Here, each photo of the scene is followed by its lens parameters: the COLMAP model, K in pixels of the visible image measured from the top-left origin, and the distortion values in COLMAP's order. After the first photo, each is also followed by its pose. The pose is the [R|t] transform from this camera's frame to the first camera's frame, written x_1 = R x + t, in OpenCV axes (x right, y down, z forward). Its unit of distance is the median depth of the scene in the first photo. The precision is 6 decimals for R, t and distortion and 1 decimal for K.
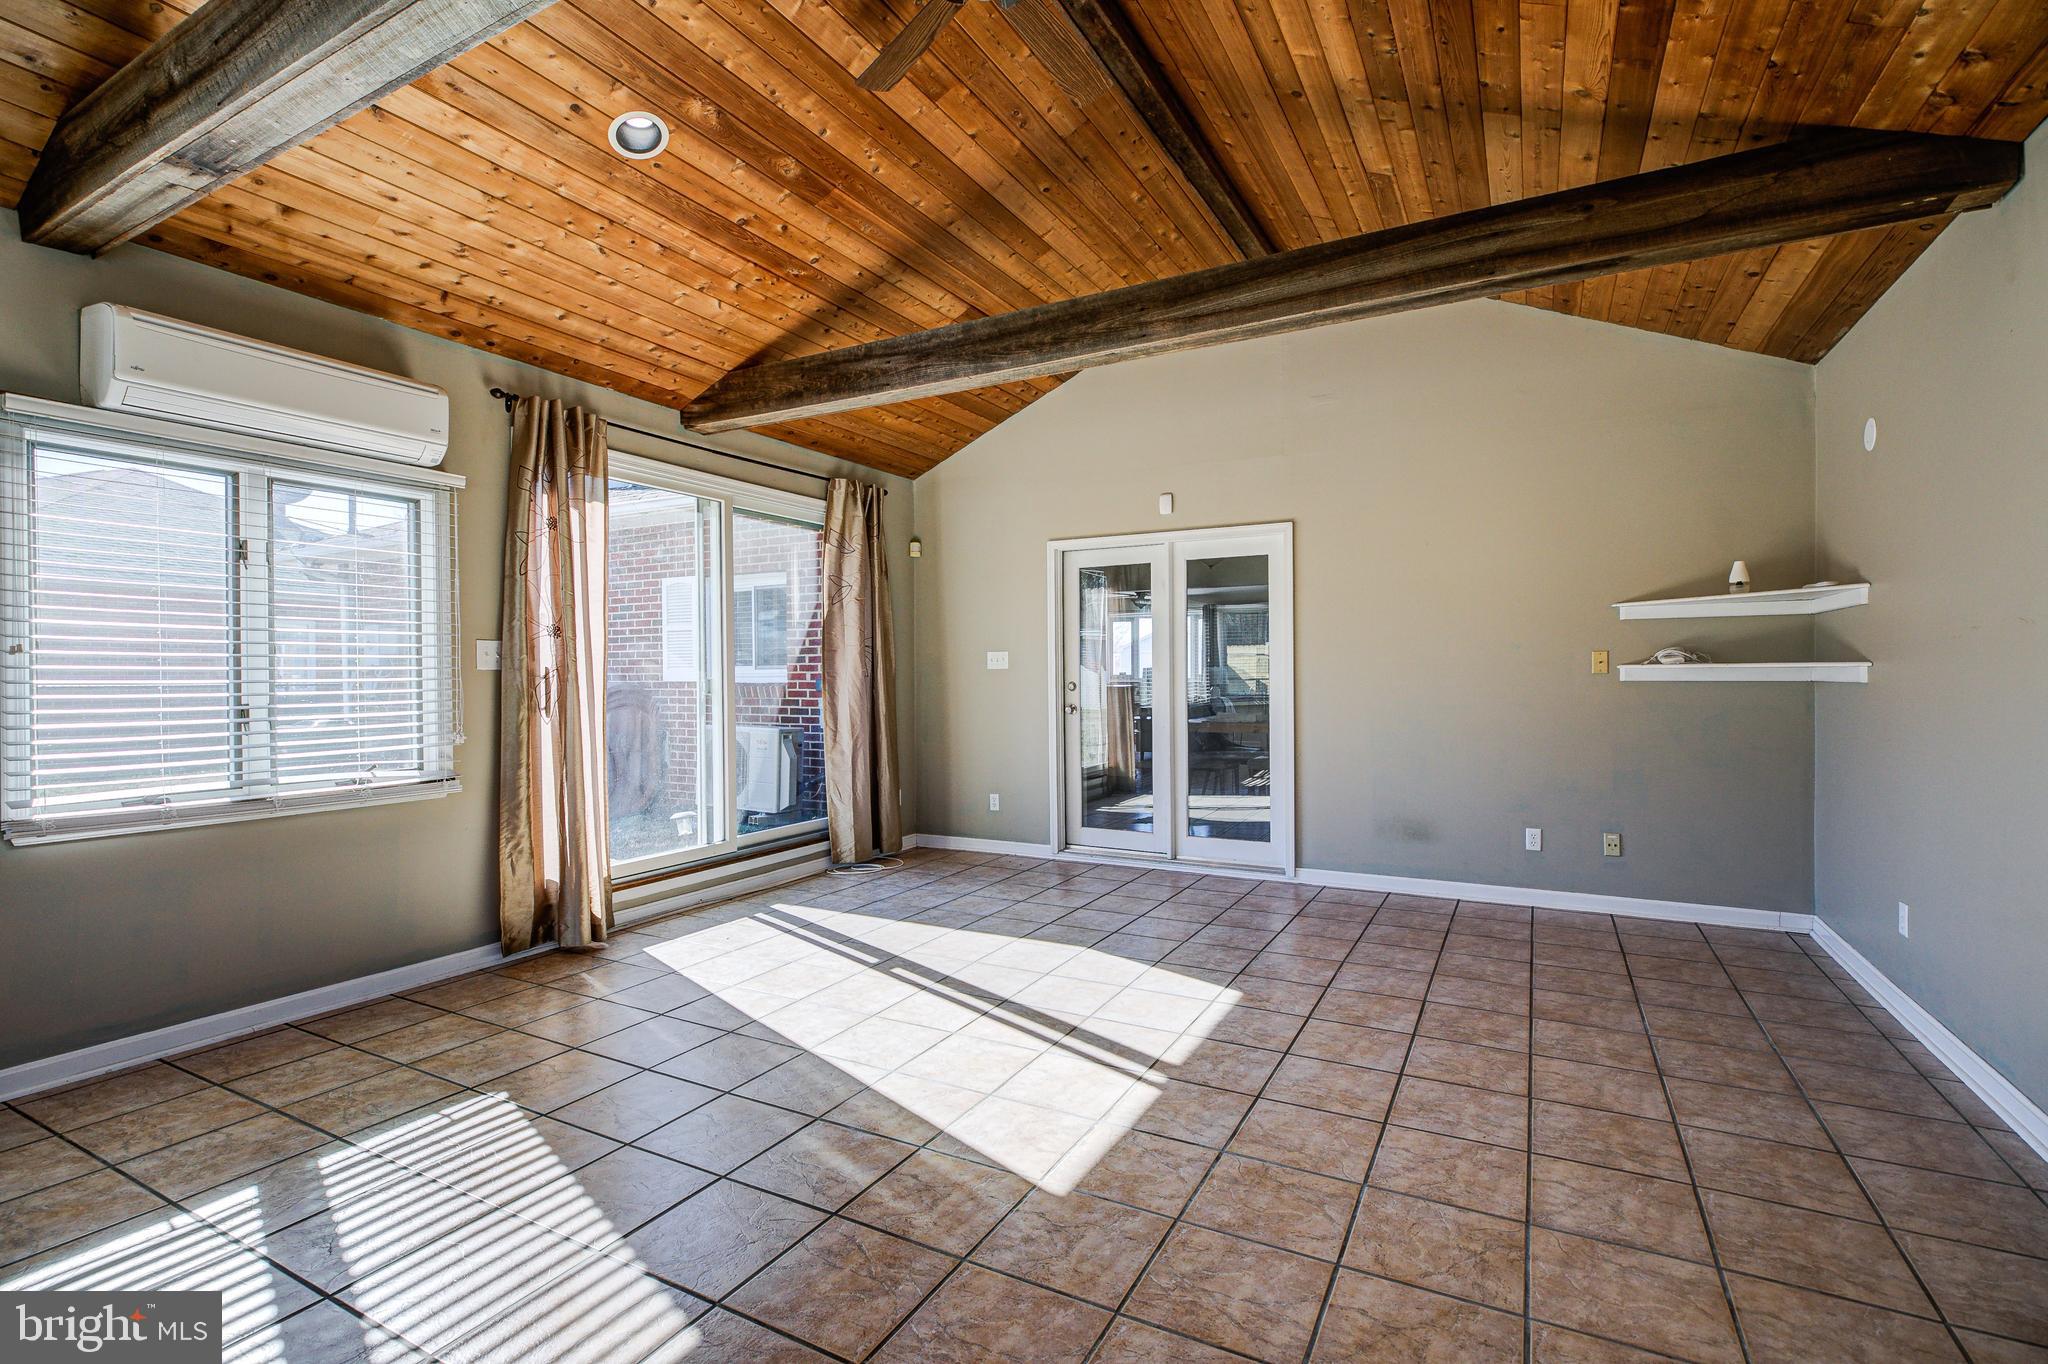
lens RADIAL K [[937.1, 0, 1026.3], [0, 937.1, 679.4], [0, 0, 1]] dist [-0.005302, -0.000920]
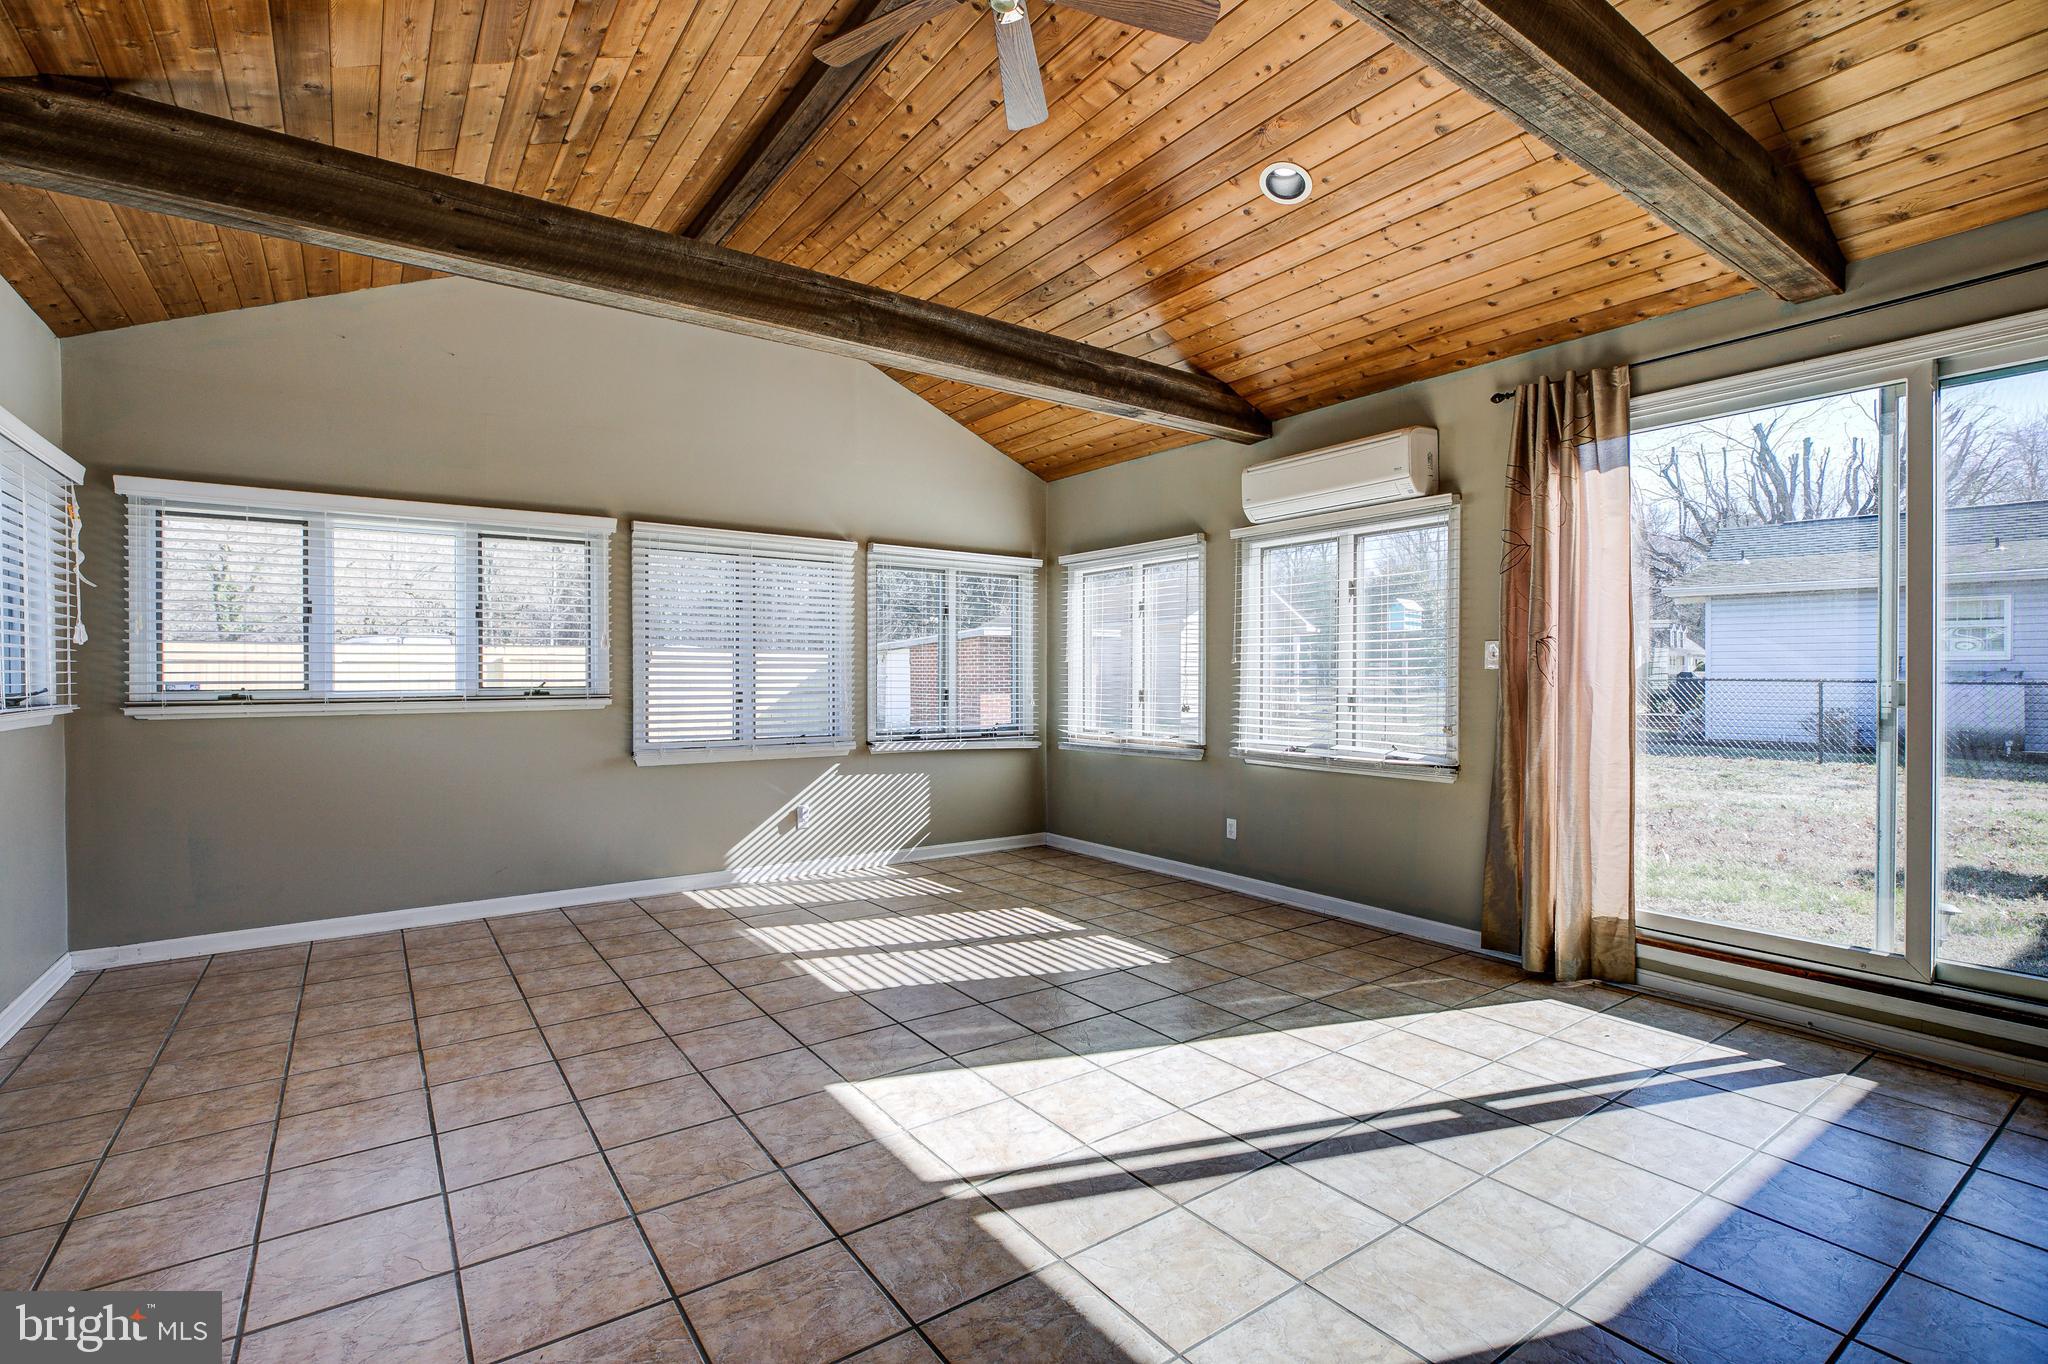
lens RADIAL K [[937.1, 0, 1030.3], [0, 937.1, 681.9], [0, 0, 1]] dist [-0.005302, -0.000920]
pose [[-0.438495, 0.010666, -0.898670, 0.768623], [-0.004395, 0.999892, 0.014012, -0.011095], [0.898723, 0.010094, -0.438401, 1.320879]]
